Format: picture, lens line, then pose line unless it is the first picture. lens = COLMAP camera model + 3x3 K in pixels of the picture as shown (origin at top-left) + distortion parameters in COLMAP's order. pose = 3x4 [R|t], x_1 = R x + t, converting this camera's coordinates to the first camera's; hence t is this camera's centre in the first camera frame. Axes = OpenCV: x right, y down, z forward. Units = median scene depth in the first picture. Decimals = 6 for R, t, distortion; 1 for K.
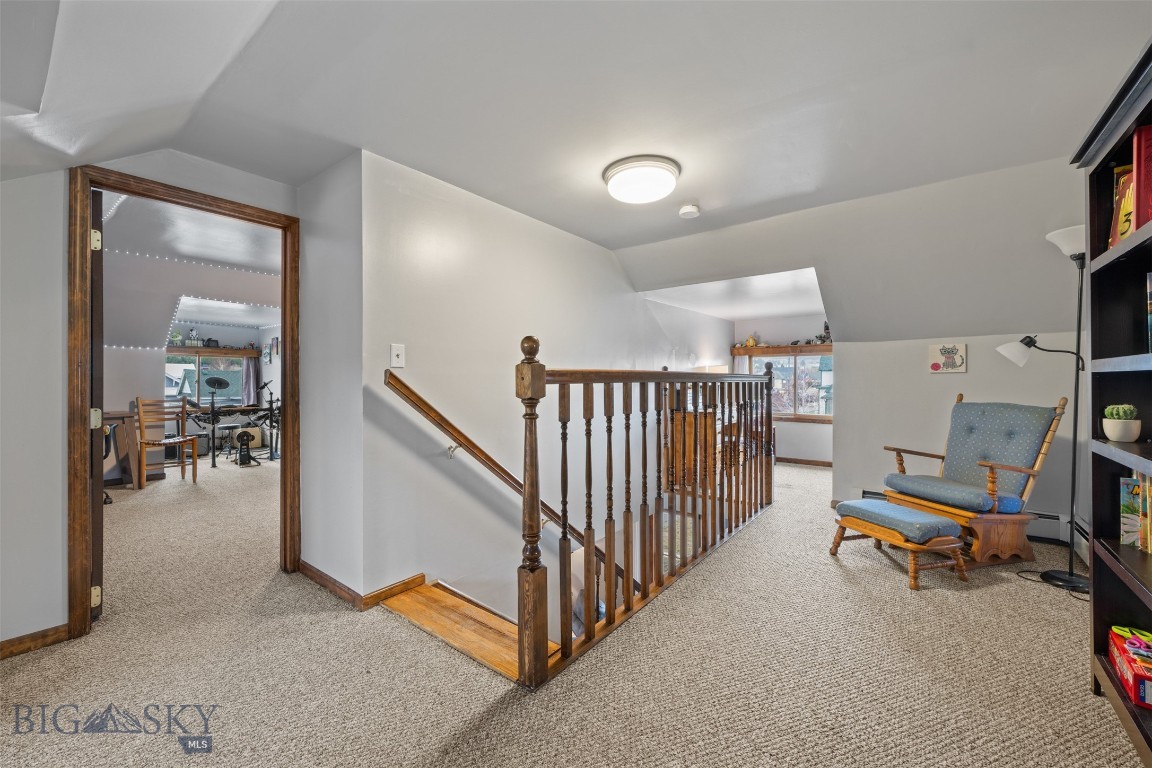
lens RADIAL K [[460.2, 0, 576.0], [0, 460.2, 384.0], [0, 0, 1]] dist [0.002654, -0.000091]
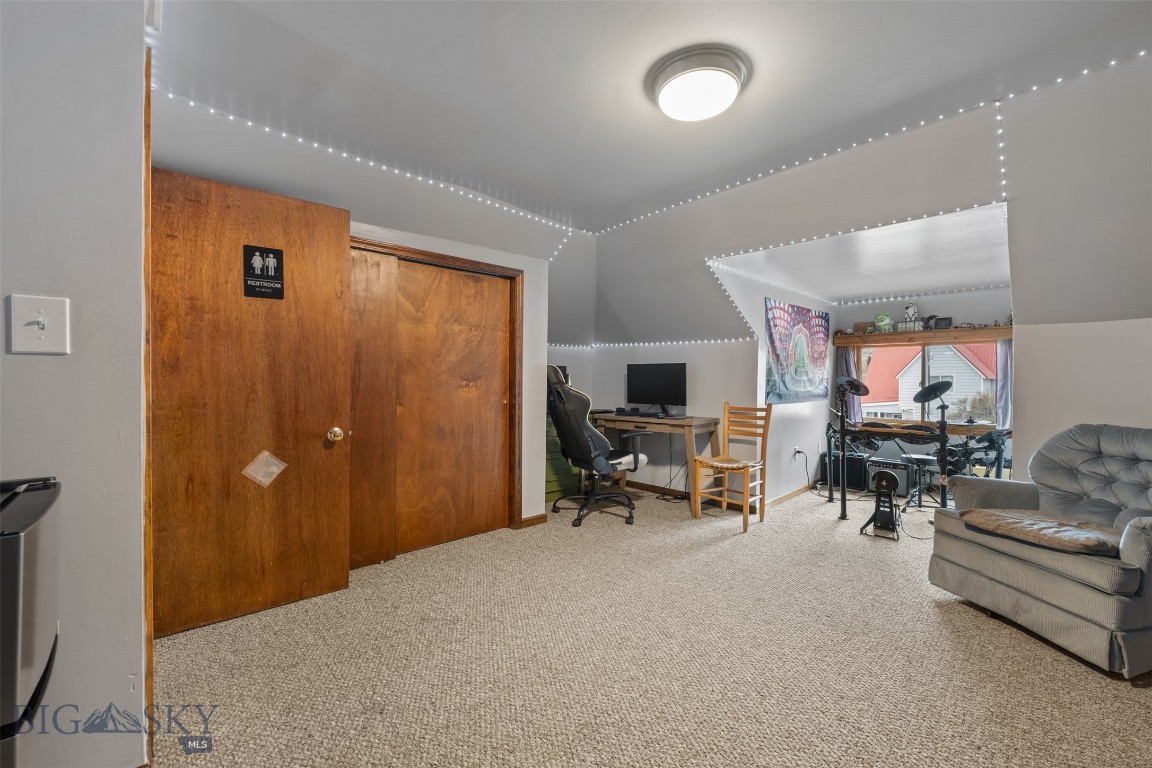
lens RADIAL K [[460.2, 0, 576.0], [0, 460.2, 384.0], [0, 0, 1]] dist [0.002654, -0.000091]
pose [[-0.143516, 0.001662, -0.989647, -0.101513], [-0.012058, 0.999921, 0.003428, -0.001202], [0.989575, 0.012425, -0.143485, 0.672297]]
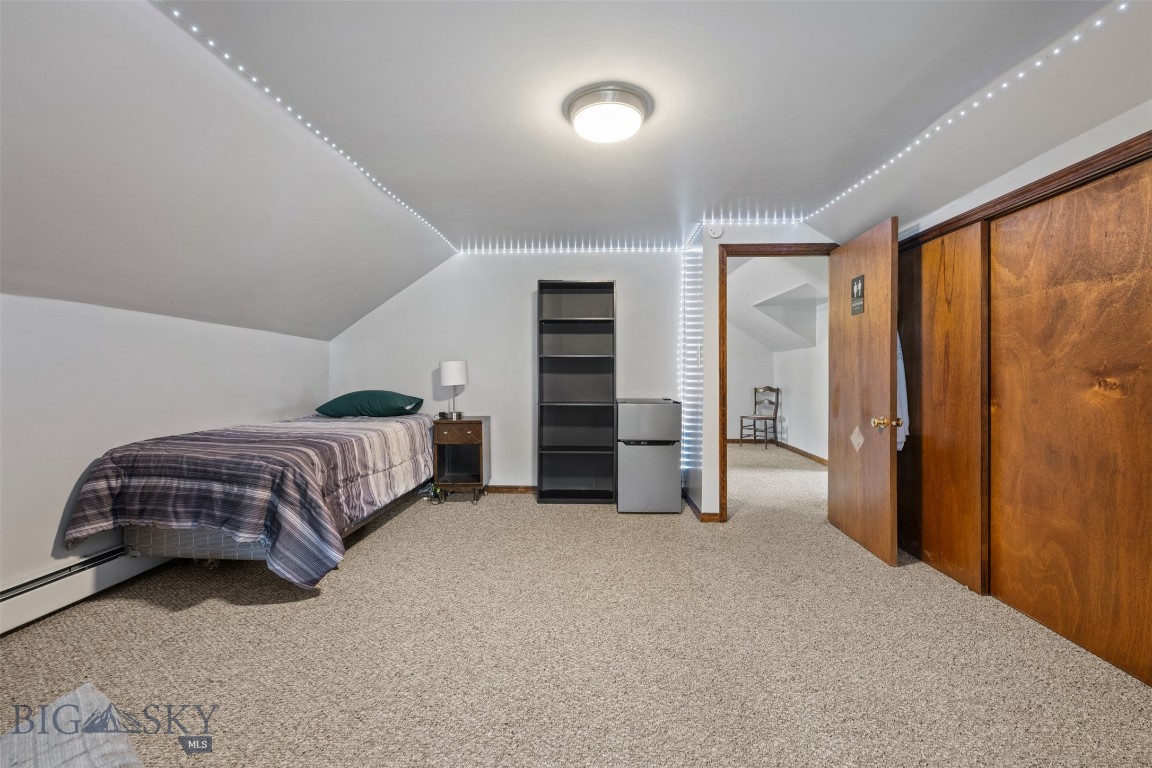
lens RADIAL K [[460.2, 0, 576.0], [0, 460.2, 384.0], [0, 0, 1]] dist [0.002654, -0.000091]
pose [[-0.588957, -0.026668, 0.807724, -0.614290], [0.001227, 0.999425, 0.033892, -0.006025], [-0.808163, 0.020952, -0.588585, 0.900852]]
